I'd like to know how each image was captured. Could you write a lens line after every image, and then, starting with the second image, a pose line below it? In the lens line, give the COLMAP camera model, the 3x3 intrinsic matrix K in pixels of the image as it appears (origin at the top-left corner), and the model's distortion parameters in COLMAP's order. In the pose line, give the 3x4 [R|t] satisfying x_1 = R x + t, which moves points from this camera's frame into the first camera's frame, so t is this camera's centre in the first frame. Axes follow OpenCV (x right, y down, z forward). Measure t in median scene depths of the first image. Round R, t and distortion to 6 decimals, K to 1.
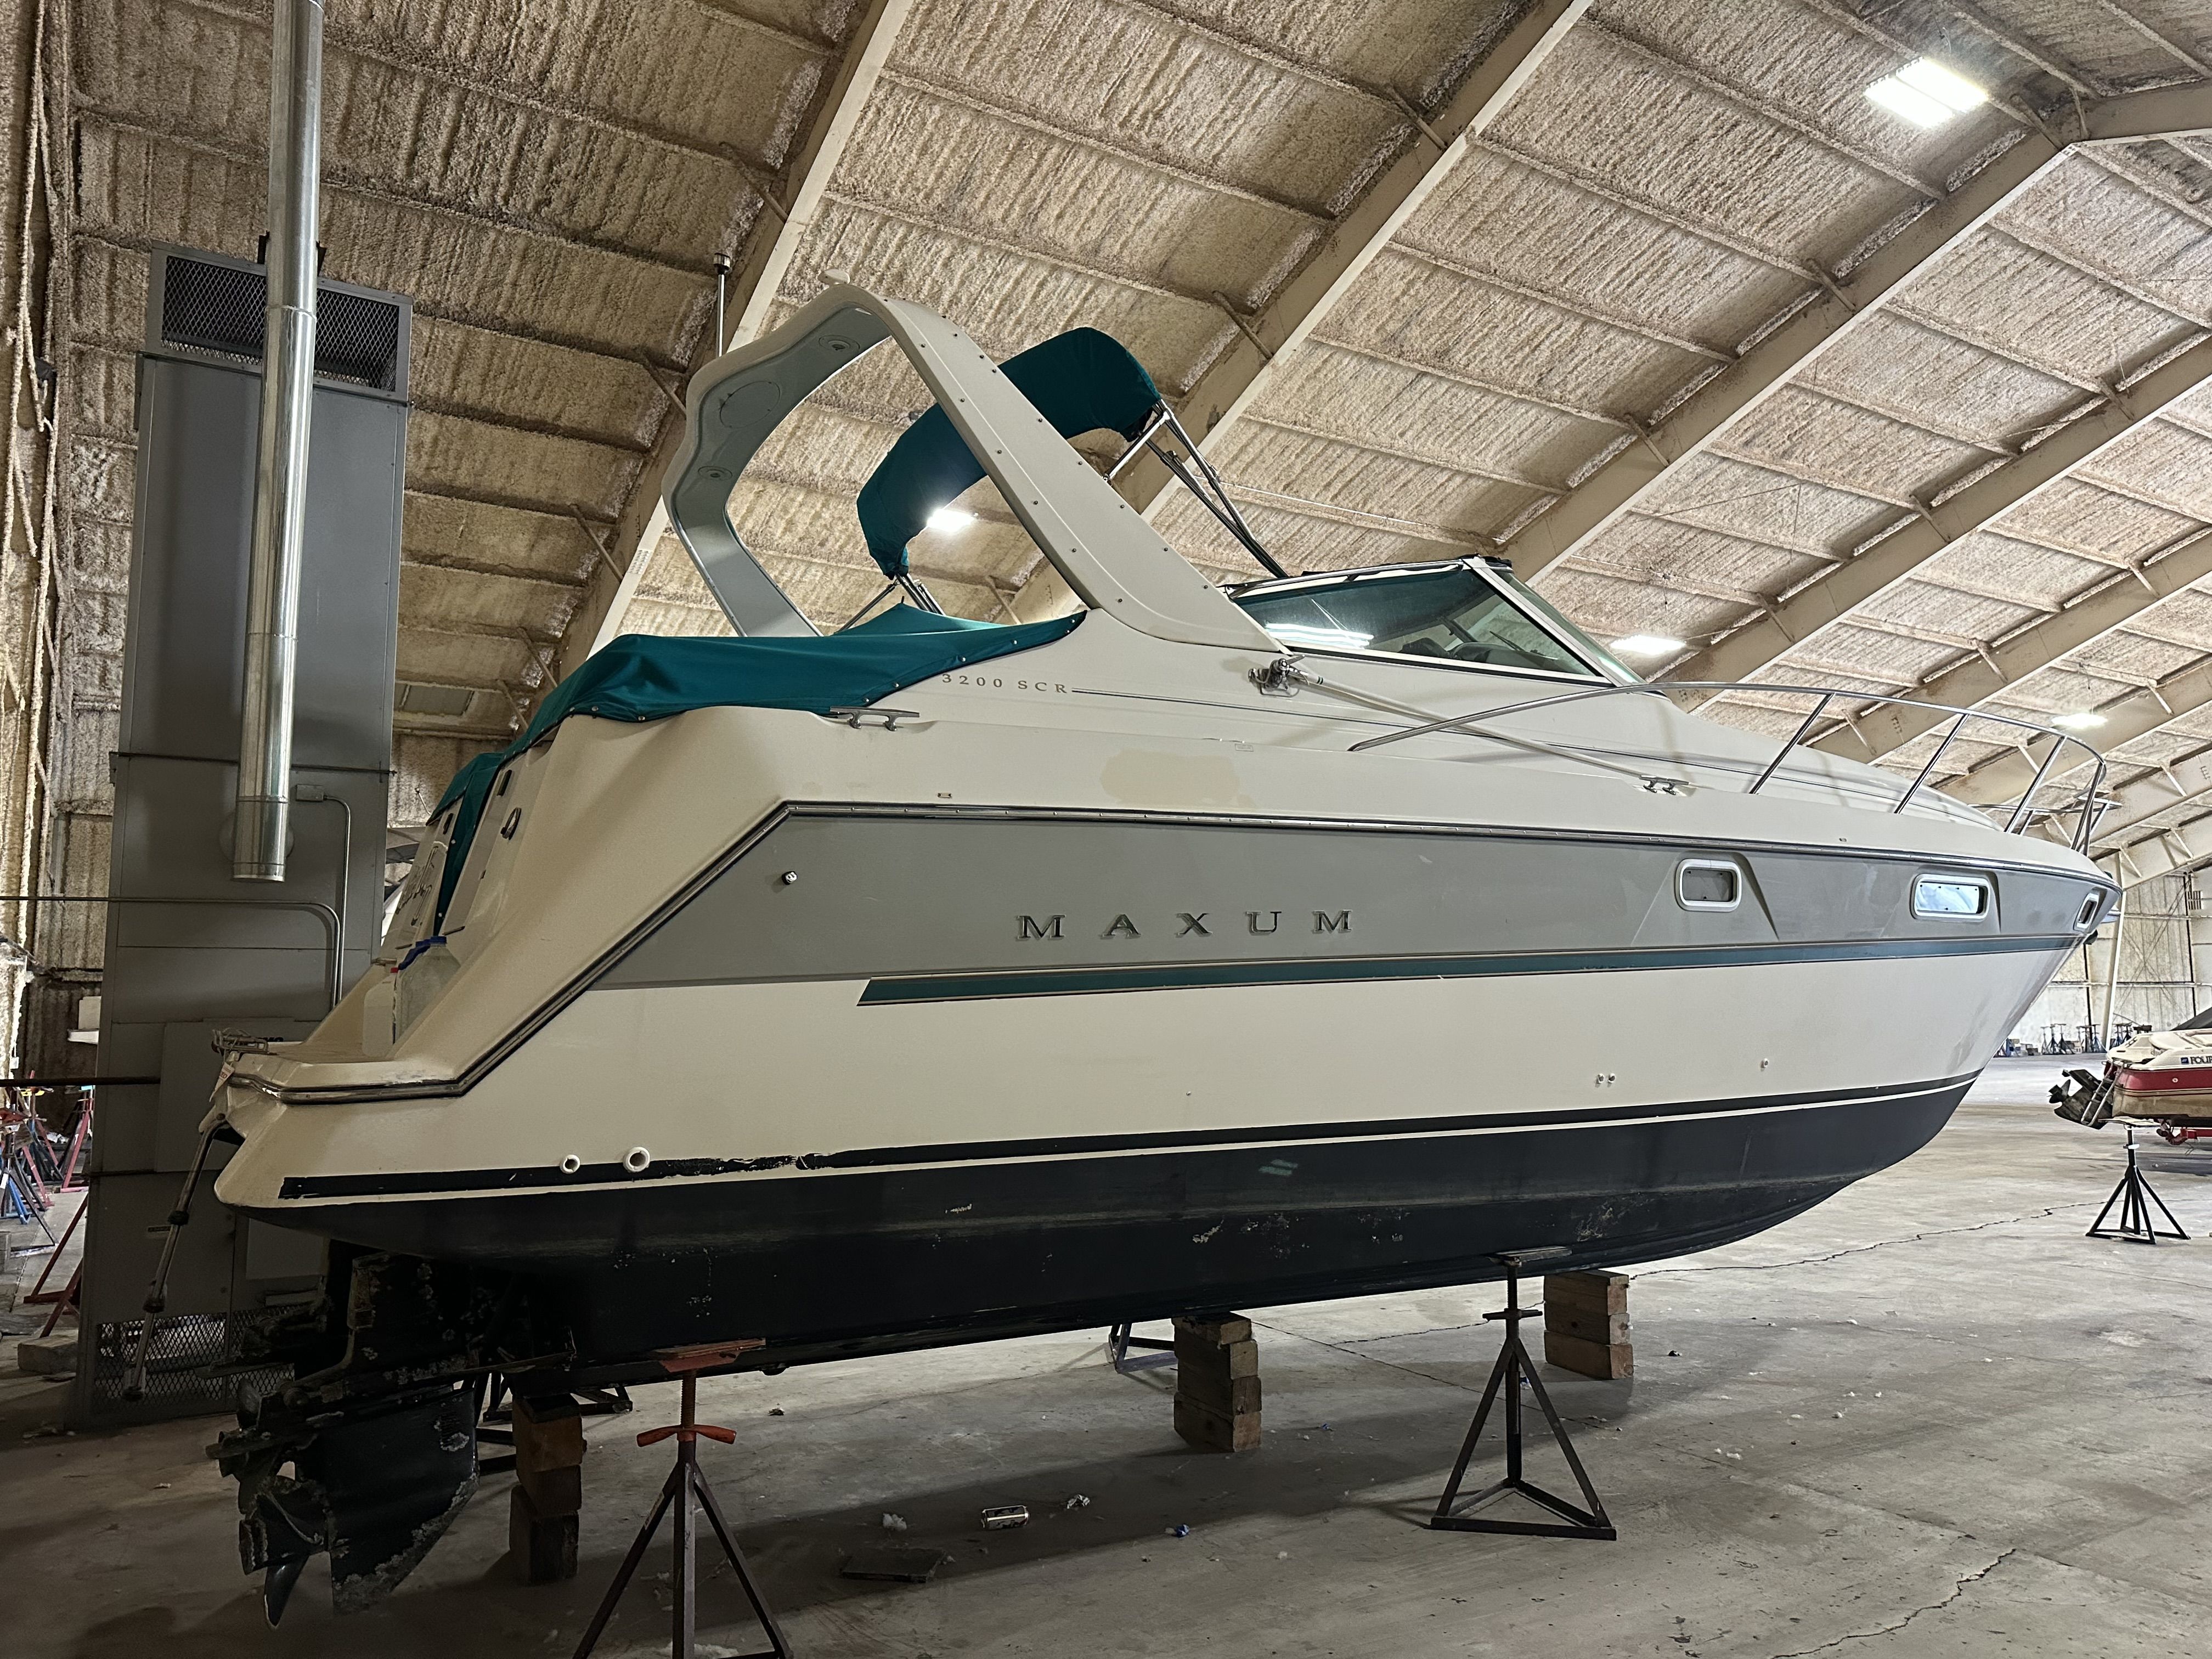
lens RADIAL K [[1524.8, 0, 1106.0], [0, 1524.8, 829.5], [0, 0, 1]] dist [0.033729, -0.038749]
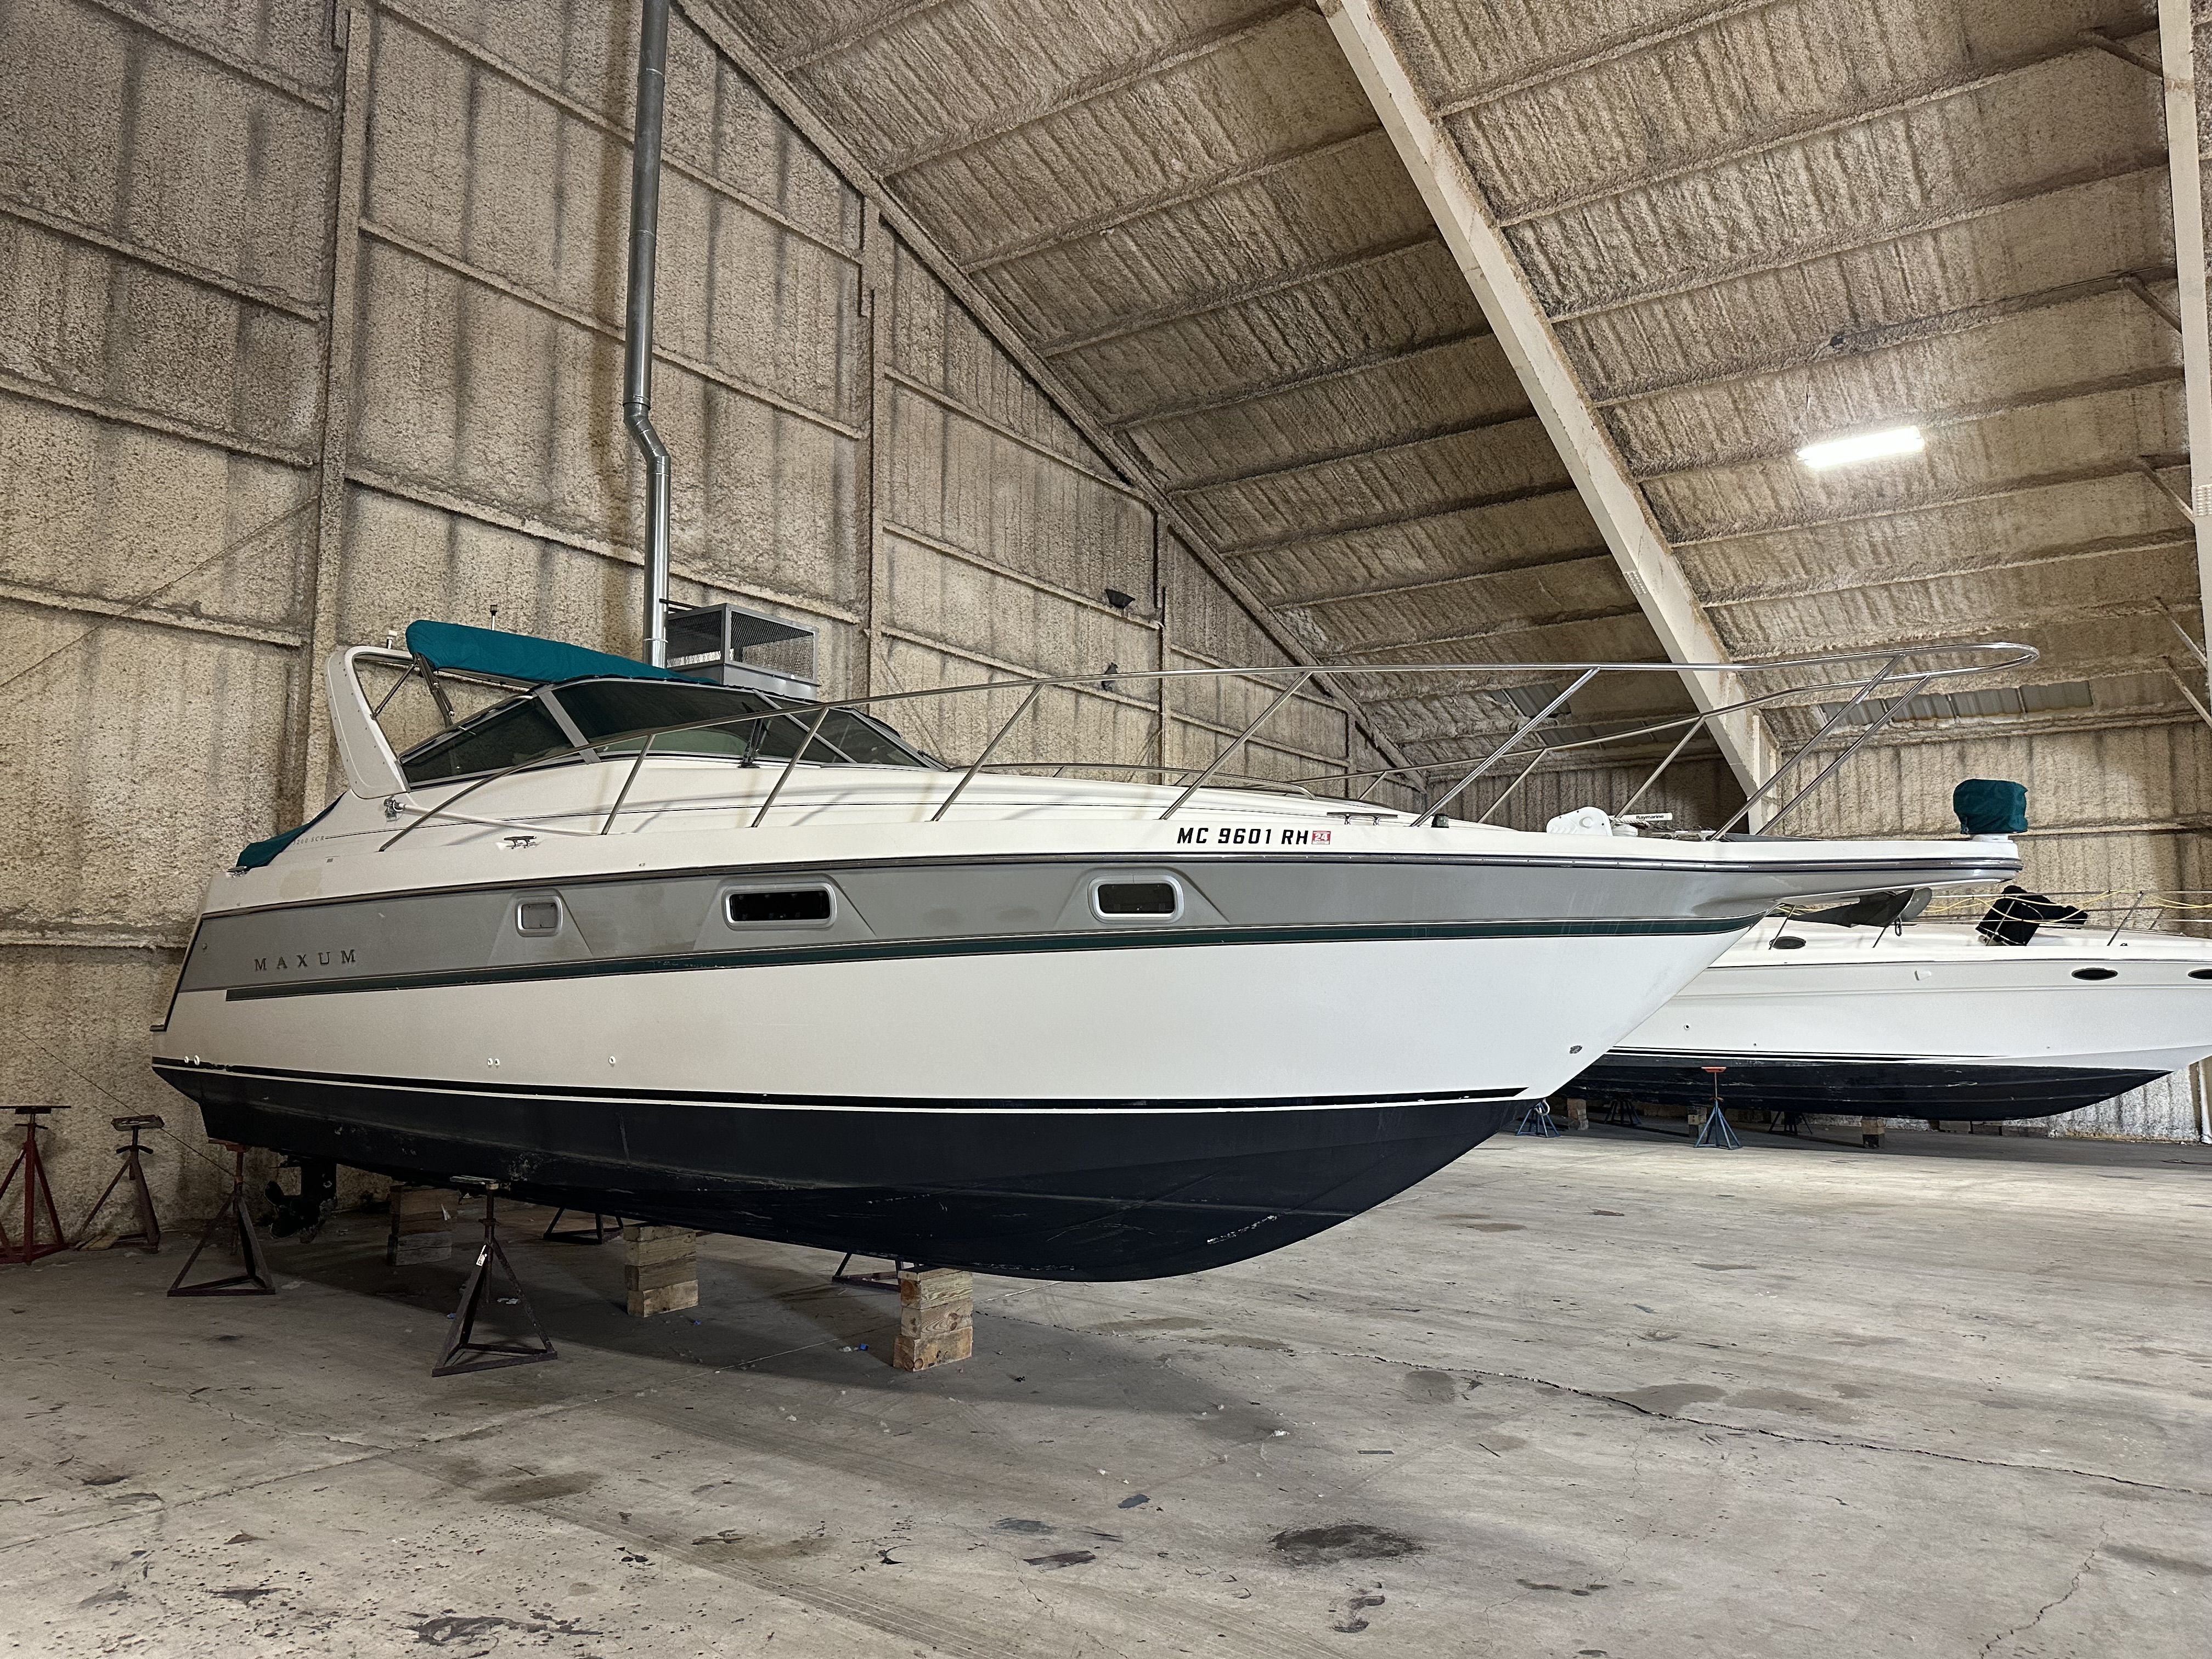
lens RADIAL K [[1526.0, 0, 1106.0], [0, 1526.0, 829.5], [0, 0, 1]] dist [0.008734, -0.028553]
pose [[0.383402, -0.098492, -0.918315, 0.586217], [0.091158, 0.993478, -0.068495, 0.032369], [0.919072, -0.057450, 0.389880, 0.317699]]
